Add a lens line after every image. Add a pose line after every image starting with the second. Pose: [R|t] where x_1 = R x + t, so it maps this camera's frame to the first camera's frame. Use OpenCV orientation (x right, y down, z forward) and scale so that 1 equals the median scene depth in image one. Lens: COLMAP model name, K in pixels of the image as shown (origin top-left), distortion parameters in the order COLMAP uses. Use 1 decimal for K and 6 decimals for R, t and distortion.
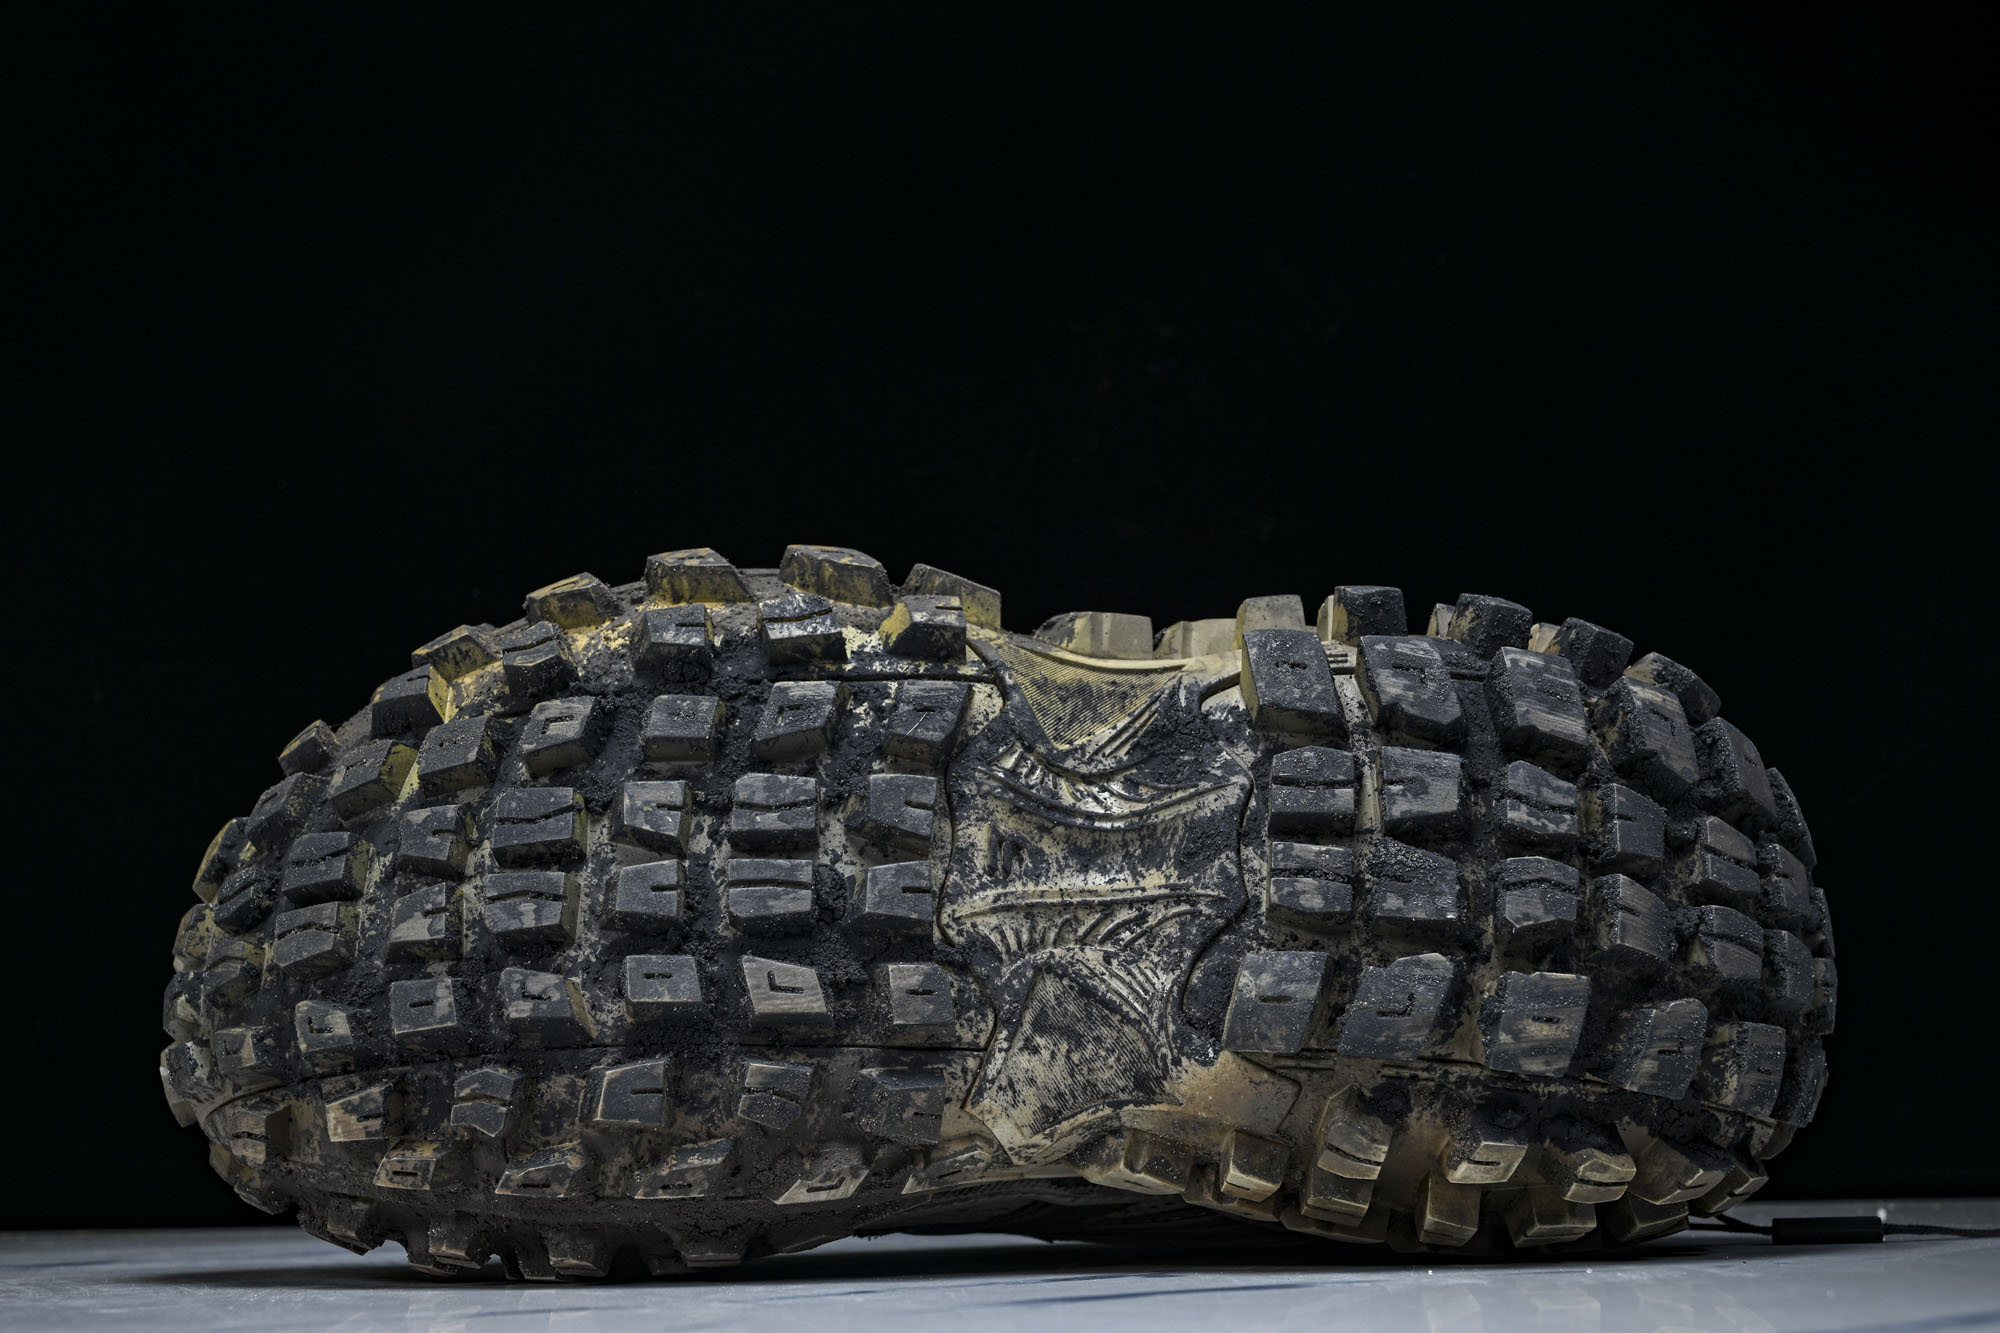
lens RADIAL K [[3321.0, 0, 1000.0], [0, 3321.0, 666.5], [0, 0, 1]] dist [-0.017748, -0.166009]
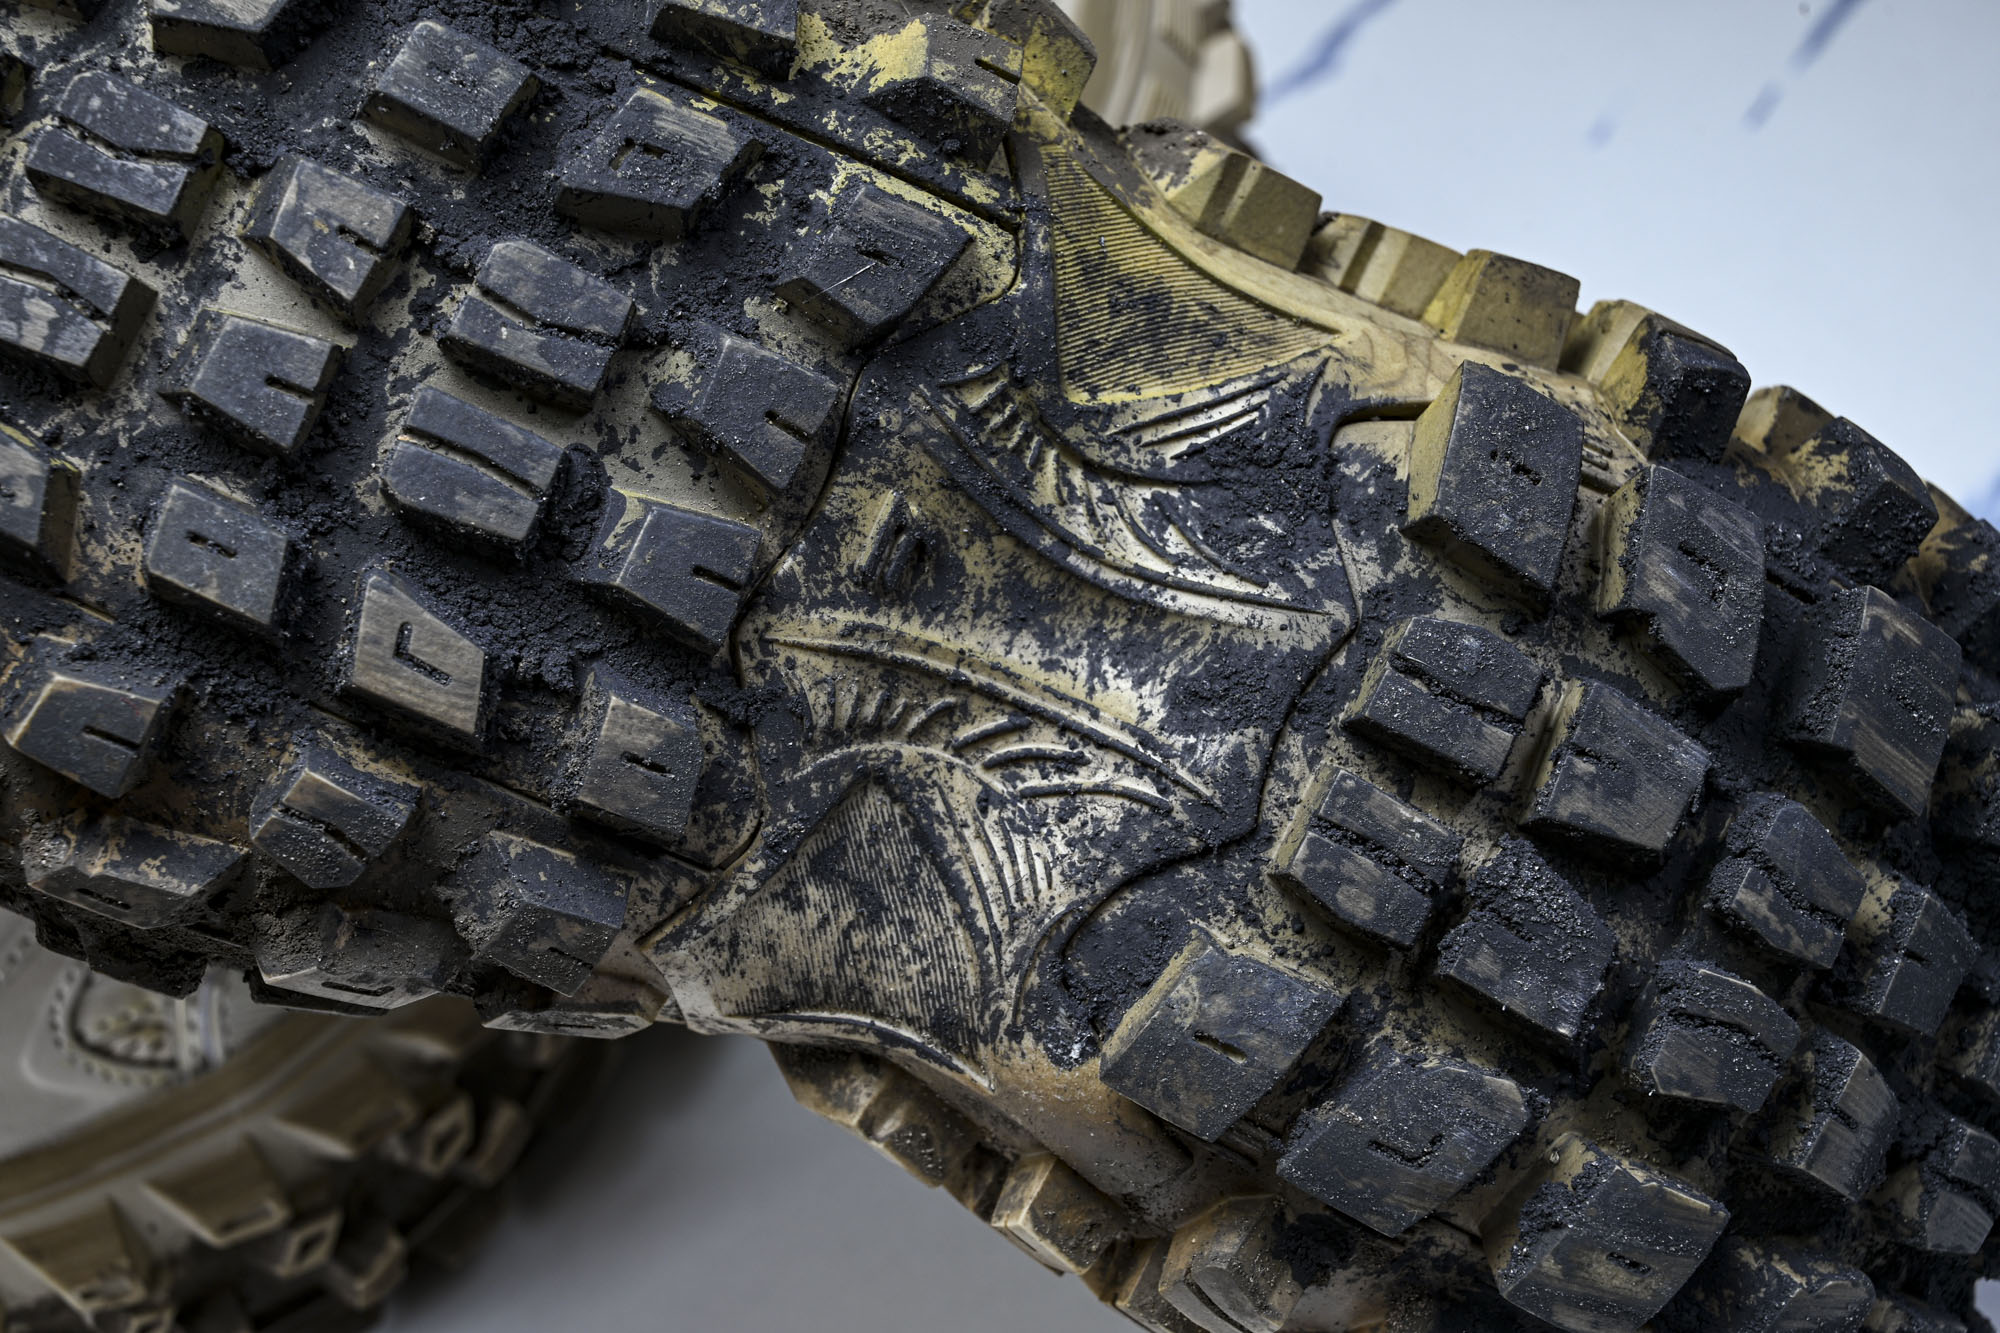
lens RADIAL K [[3532.6, 0, 1000.0], [0, 3532.6, 666.5], [0, 0, 1]] dist [-0.033802, -0.047725]
pose [[0.906003, 0.406819, 0.116863, -0.044504], [-0.421963, 0.846401, 0.324890, -0.127051], [0.033258, -0.343663, 0.938504, 0.445785]]
